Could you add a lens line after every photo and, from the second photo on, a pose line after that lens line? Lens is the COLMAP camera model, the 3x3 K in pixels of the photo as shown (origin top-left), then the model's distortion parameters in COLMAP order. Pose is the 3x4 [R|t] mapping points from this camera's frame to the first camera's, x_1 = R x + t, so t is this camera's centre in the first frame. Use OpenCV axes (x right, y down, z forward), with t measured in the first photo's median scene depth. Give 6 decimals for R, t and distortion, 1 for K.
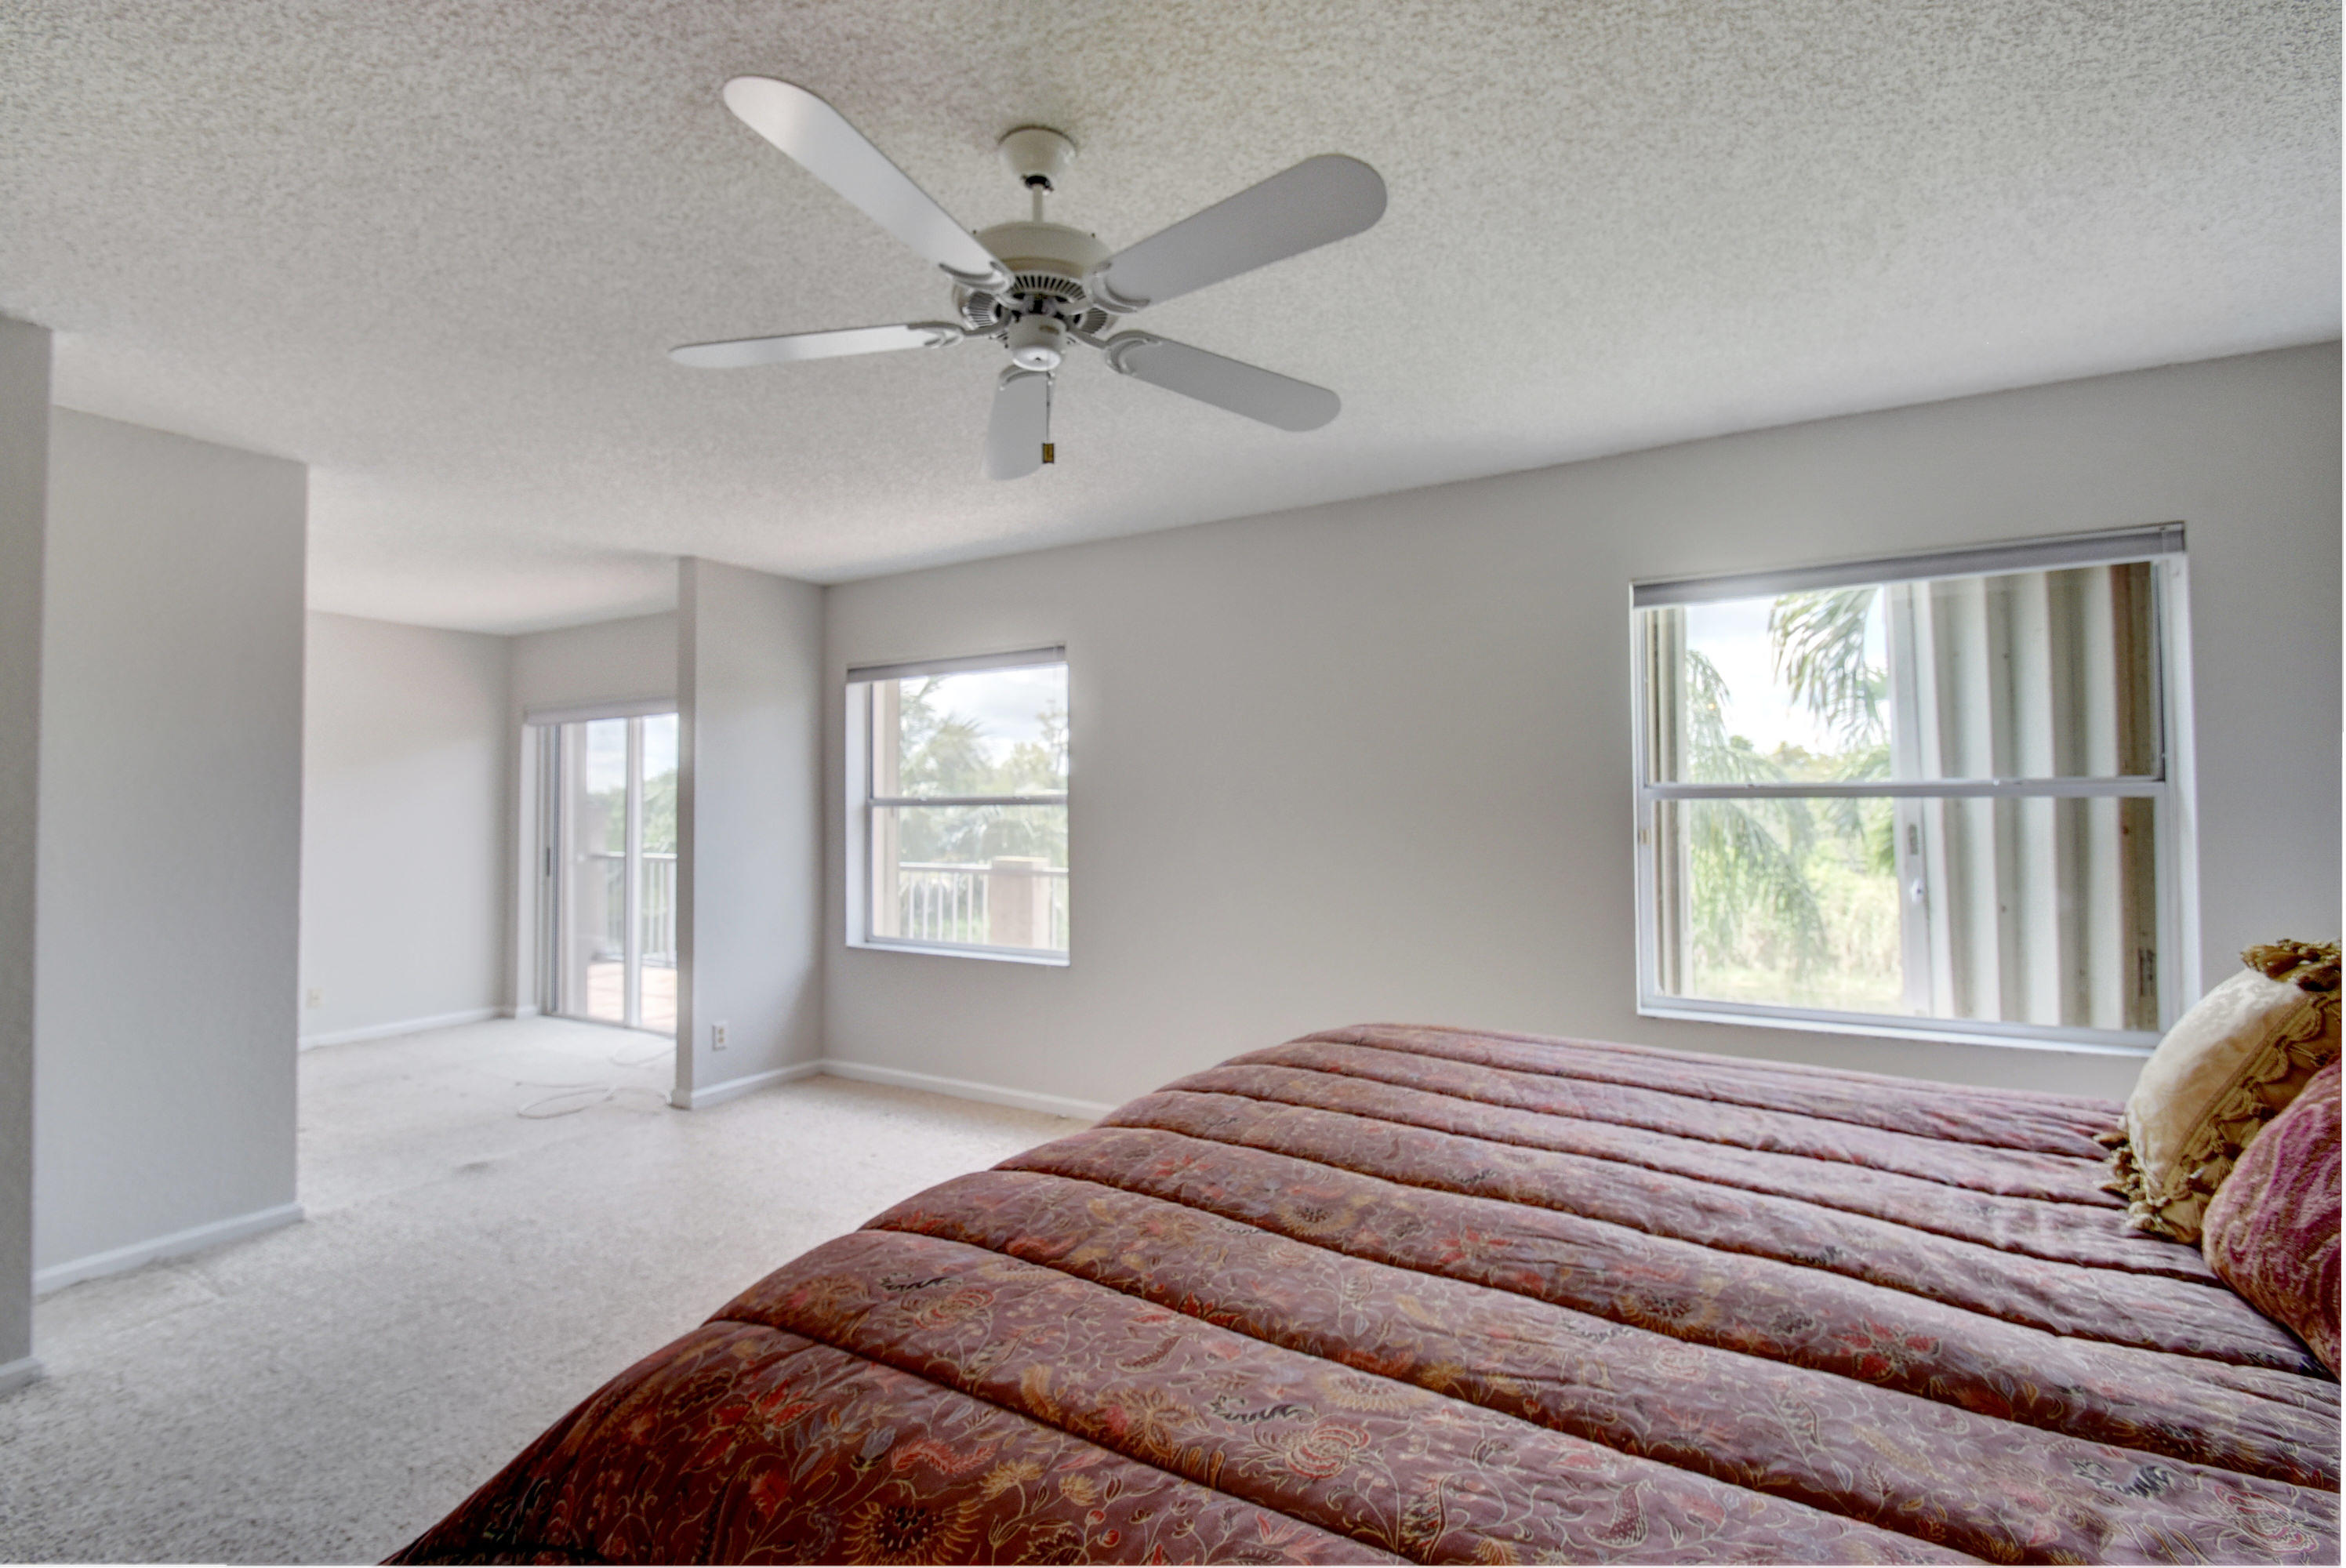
lens RADIAL K [[1027.5, 0, 1157.9], [0, 1027.5, 783.3], [0, 0, 1]] dist [0.012660, -0.018190]
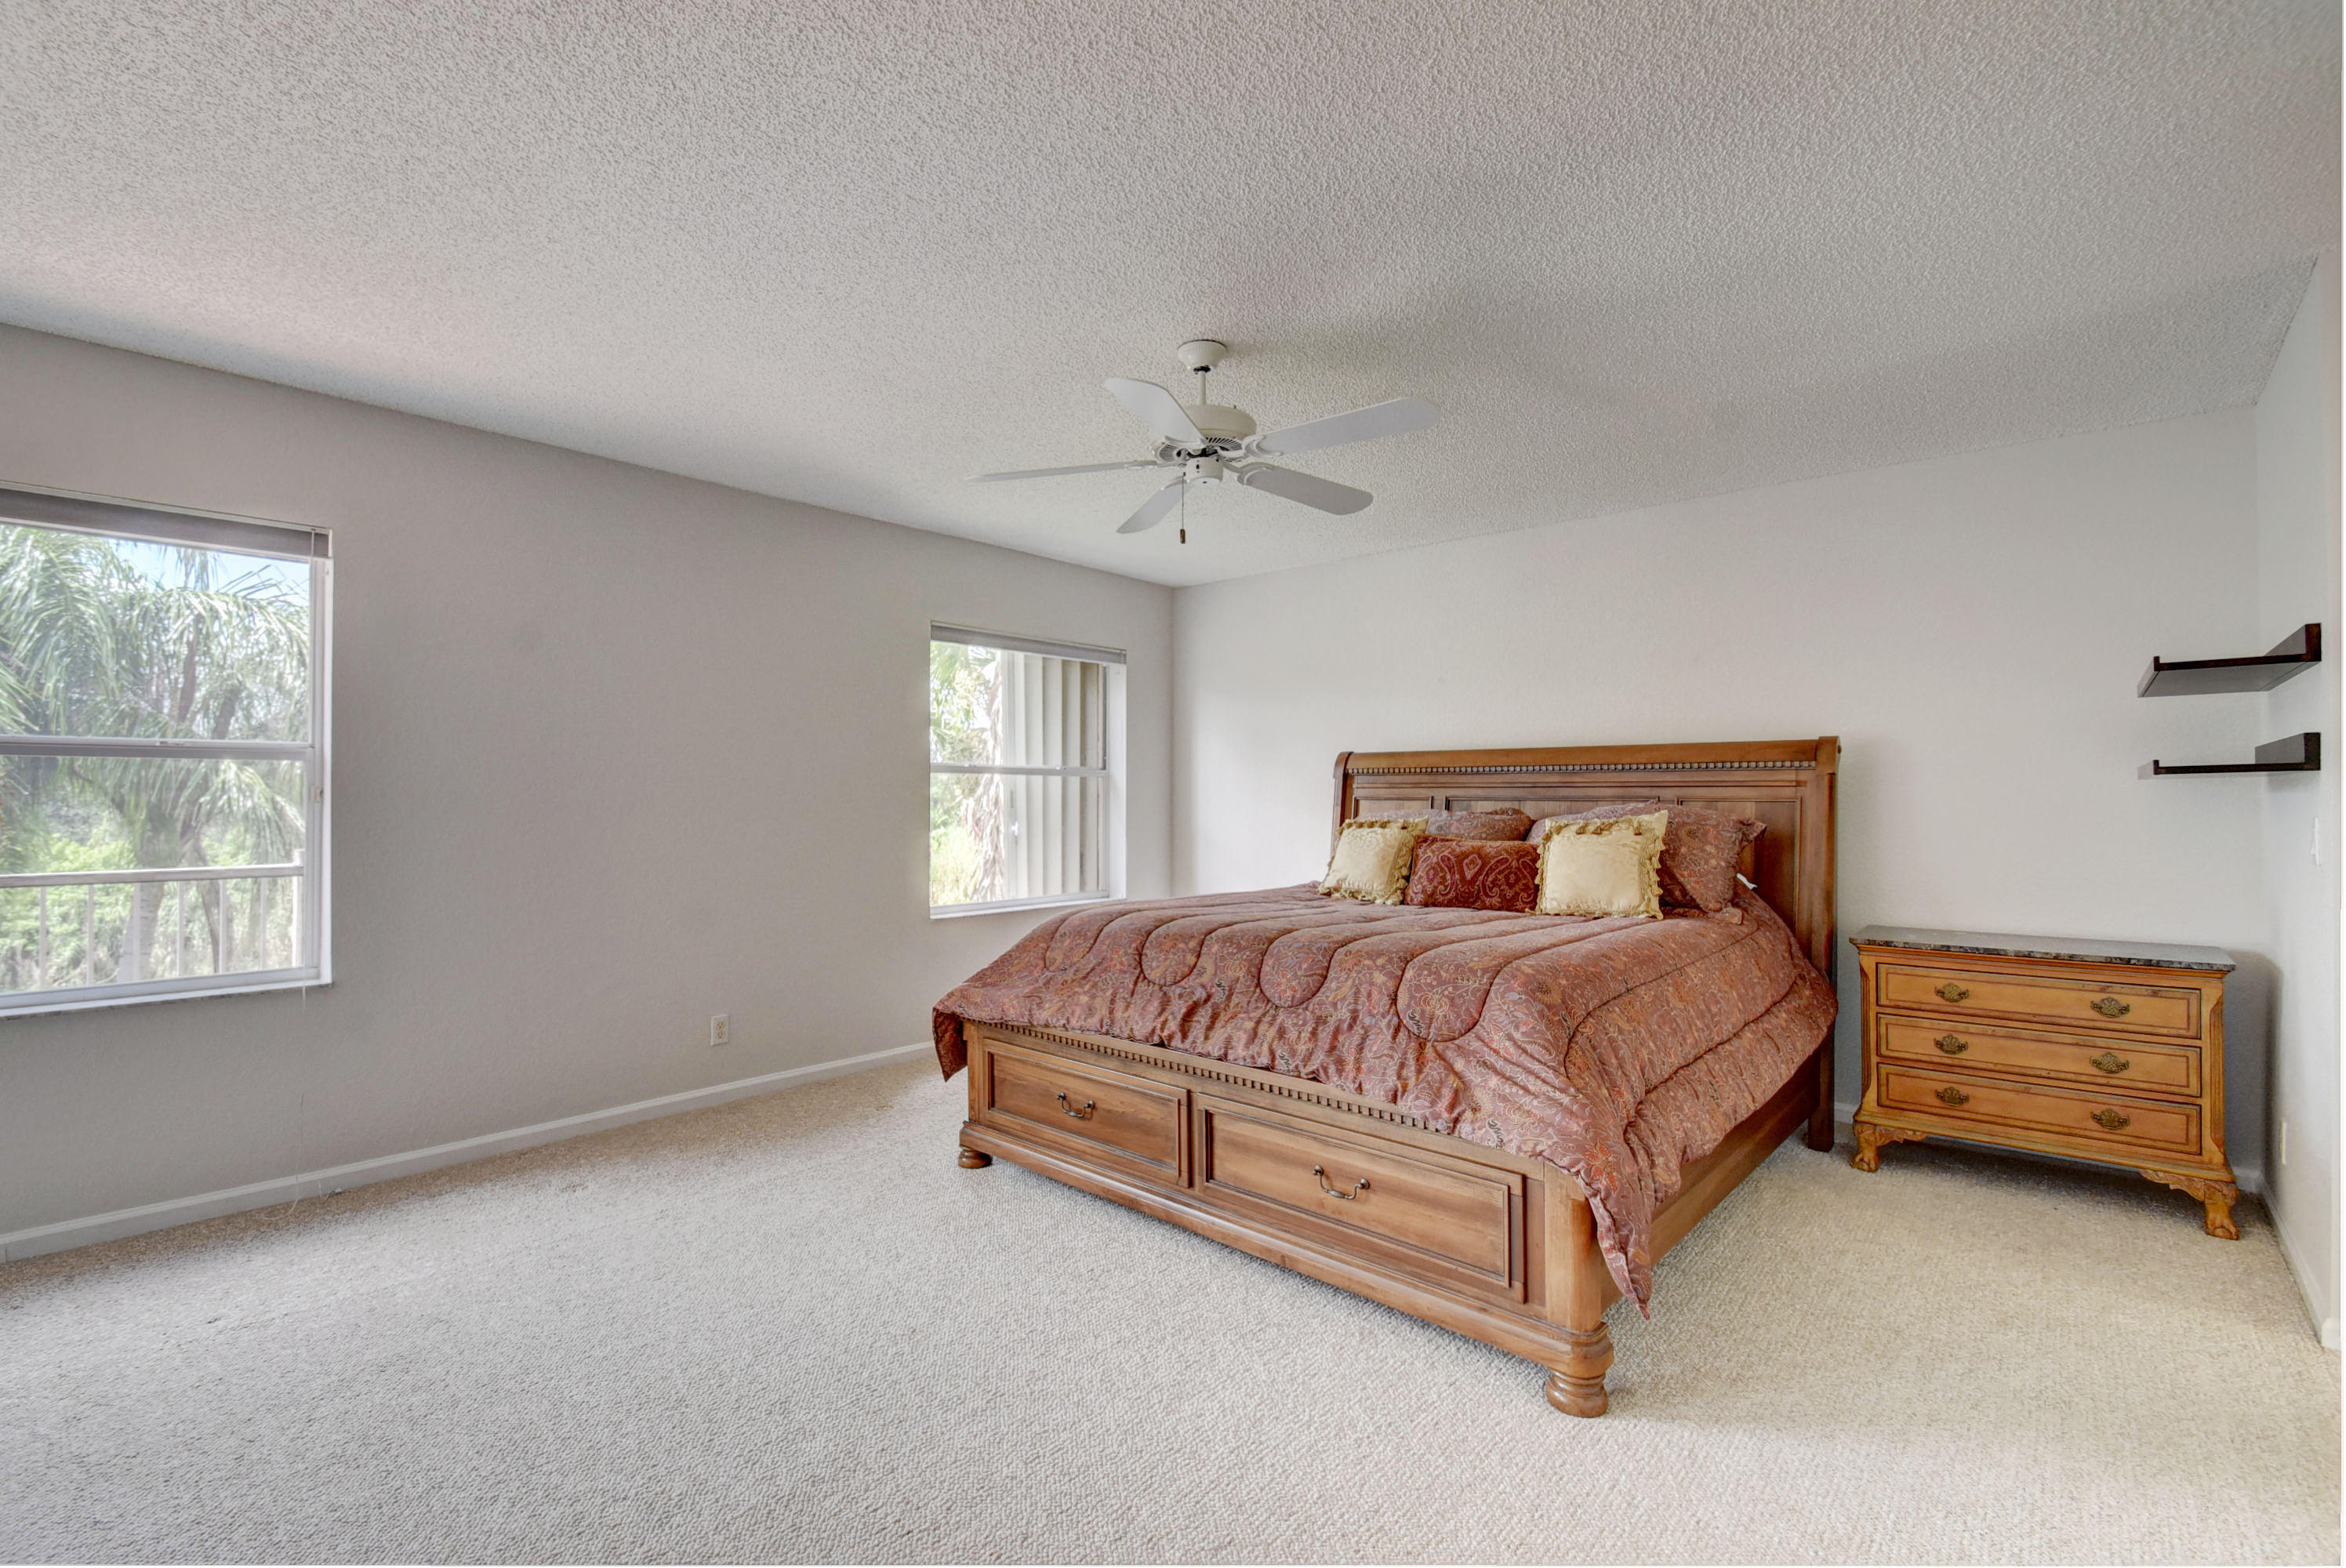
lens RADIAL K [[1027.5, 0, 1157.9], [0, 1027.5, 783.3], [0, 0, 1]] dist [0.012660, -0.018190]
pose [[0.223720, 0.019758, 0.974453, -0.897175], [-0.027188, 0.999532, -0.014024, 0.044142], [-0.974274, -0.023356, 0.224153, 0.370758]]
